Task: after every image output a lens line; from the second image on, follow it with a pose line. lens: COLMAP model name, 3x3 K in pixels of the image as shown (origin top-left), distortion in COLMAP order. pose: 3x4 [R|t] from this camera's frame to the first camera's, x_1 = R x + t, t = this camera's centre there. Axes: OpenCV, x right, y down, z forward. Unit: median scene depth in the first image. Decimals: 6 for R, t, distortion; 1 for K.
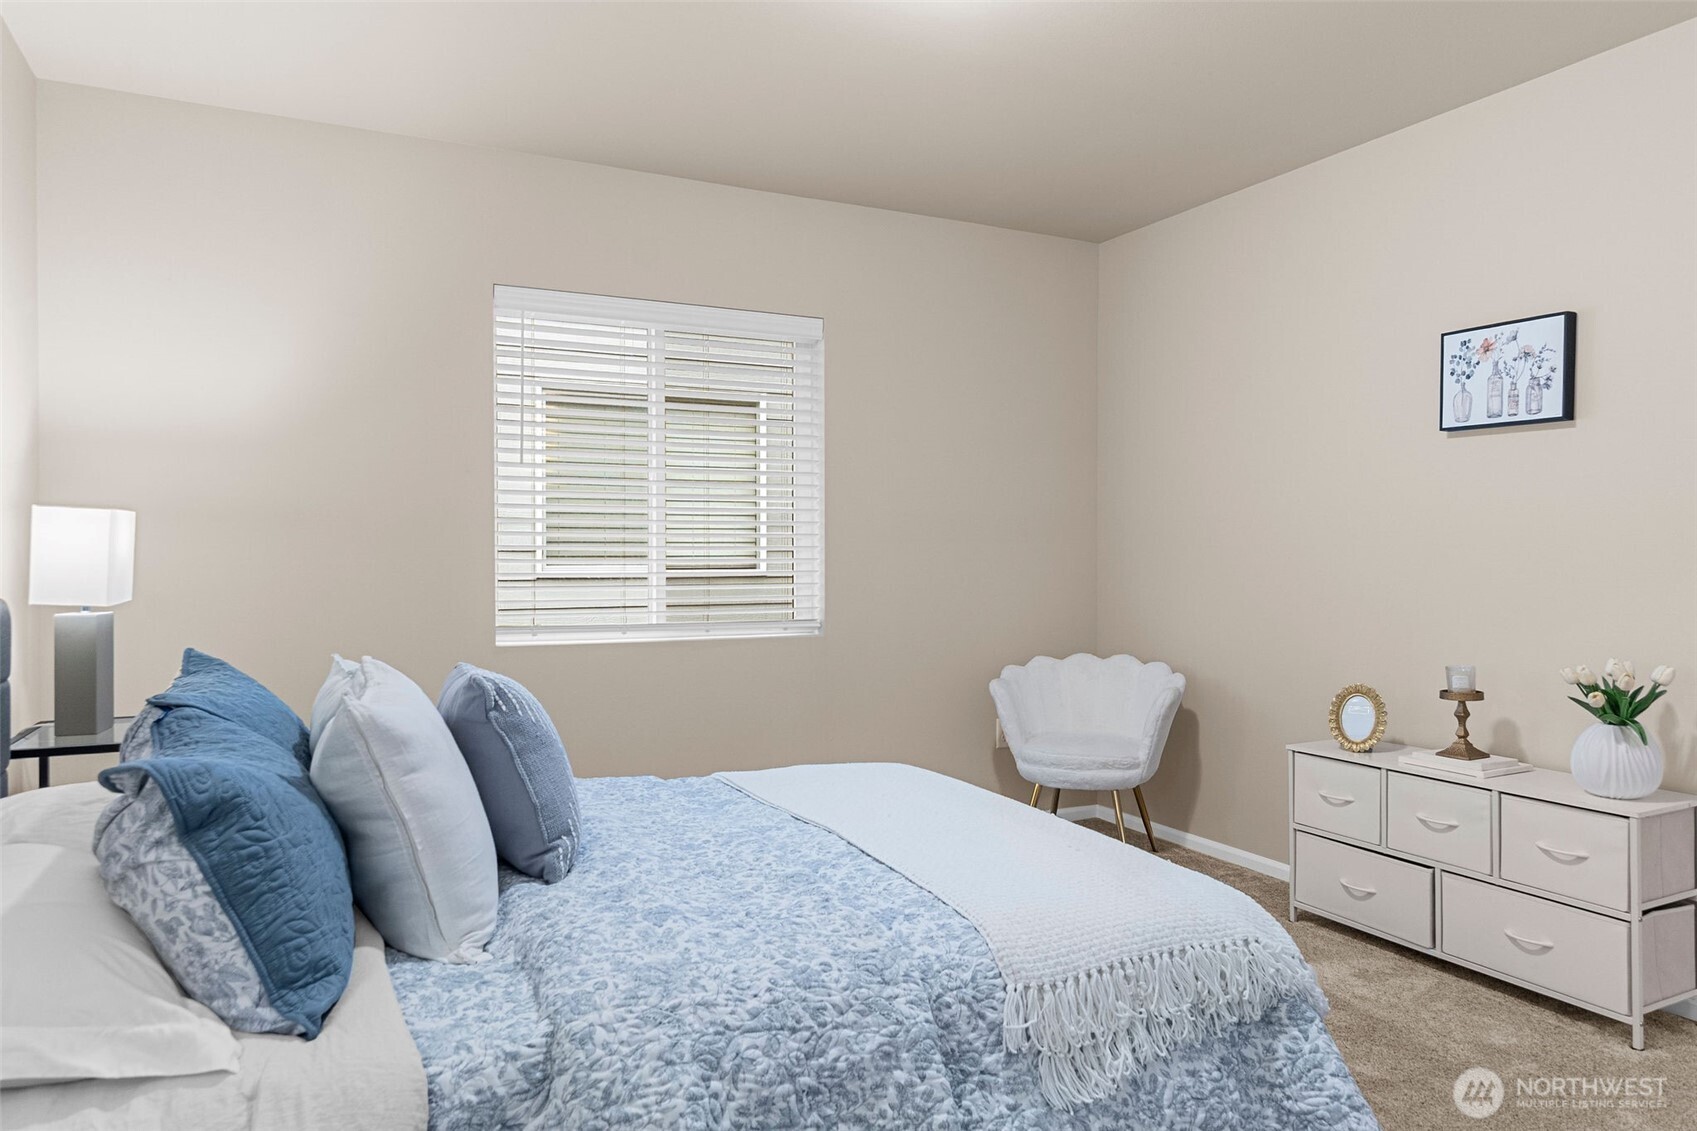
lens RADIAL K [[1116.8, 0, 848.5], [0, 1116.8, 565.5], [0, 0, 1]] dist [-0.002654, -0.000654]
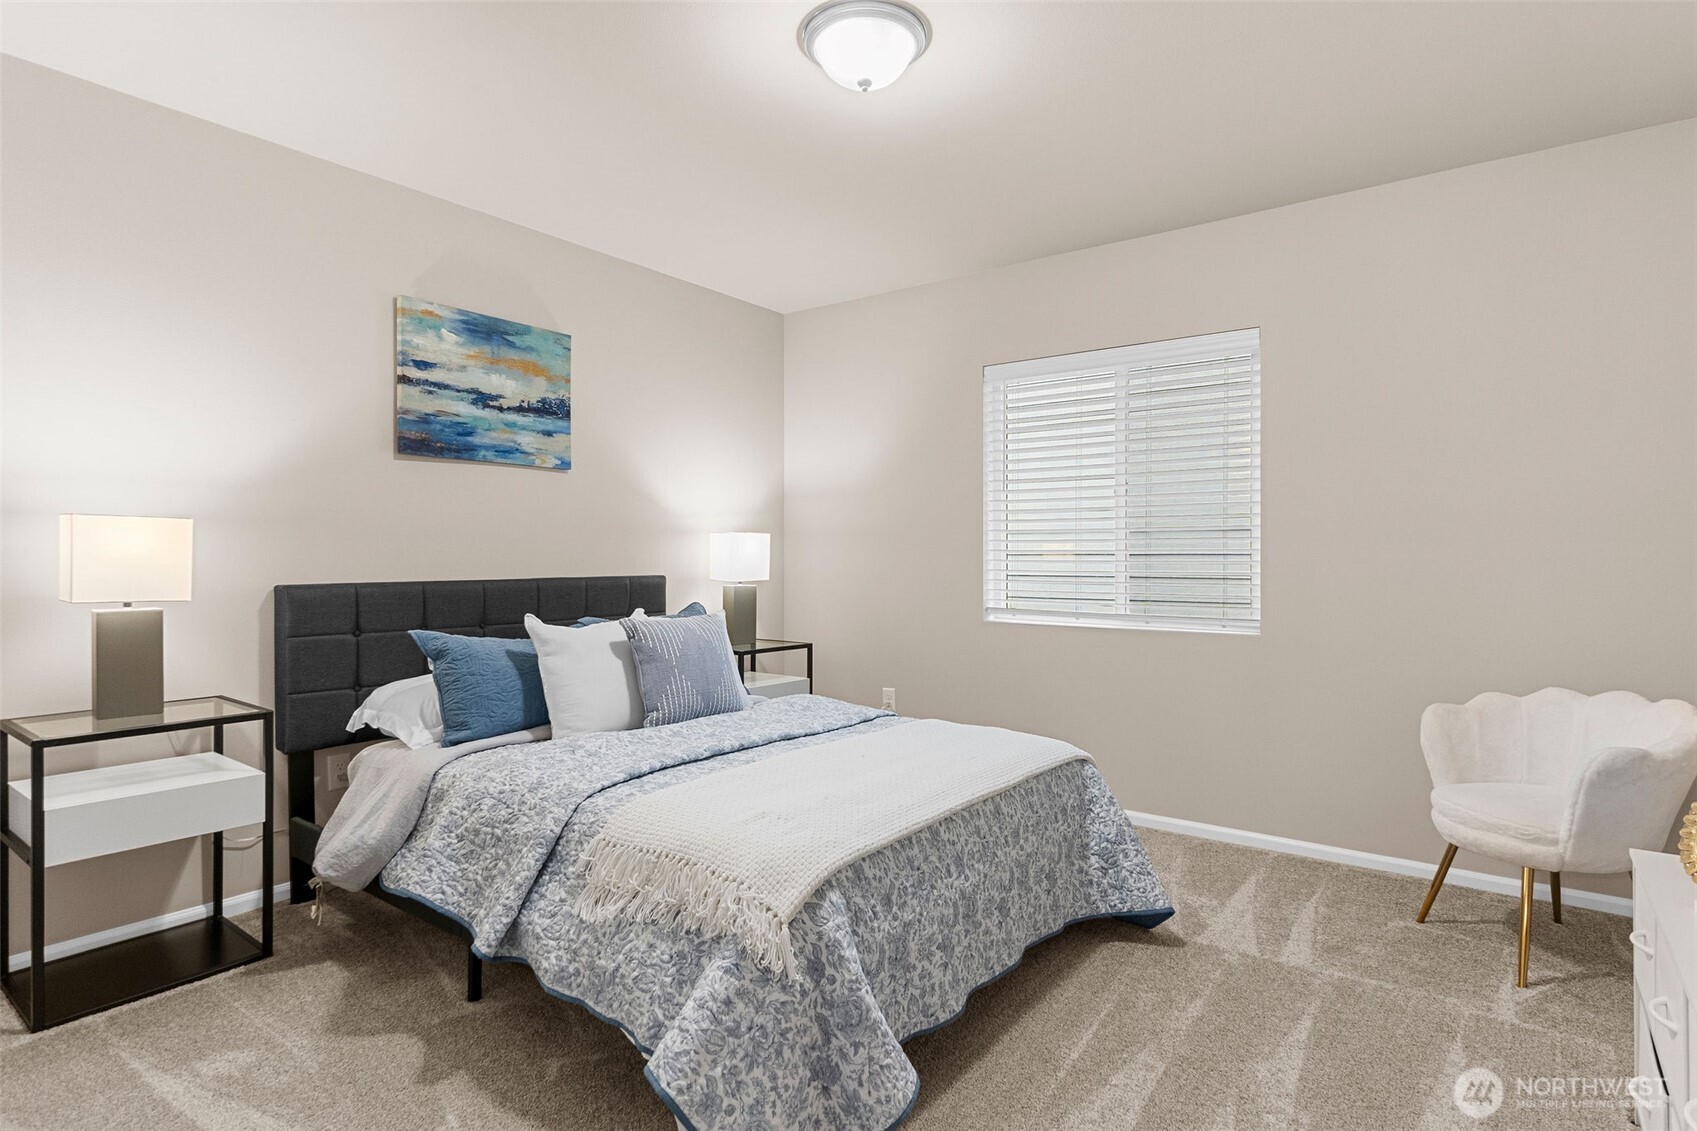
lens RADIAL K [[892.7, 0, 848.5], [0, 892.7, 565.5], [0, 0, 1]] dist [0.001130, 0.000876]
pose [[0.444260, 0.010946, -0.895831, 1.349755], [-0.011471, 0.999913, 0.006529, -0.008220], [0.895824, 0.007375, 0.444347, 0.727077]]
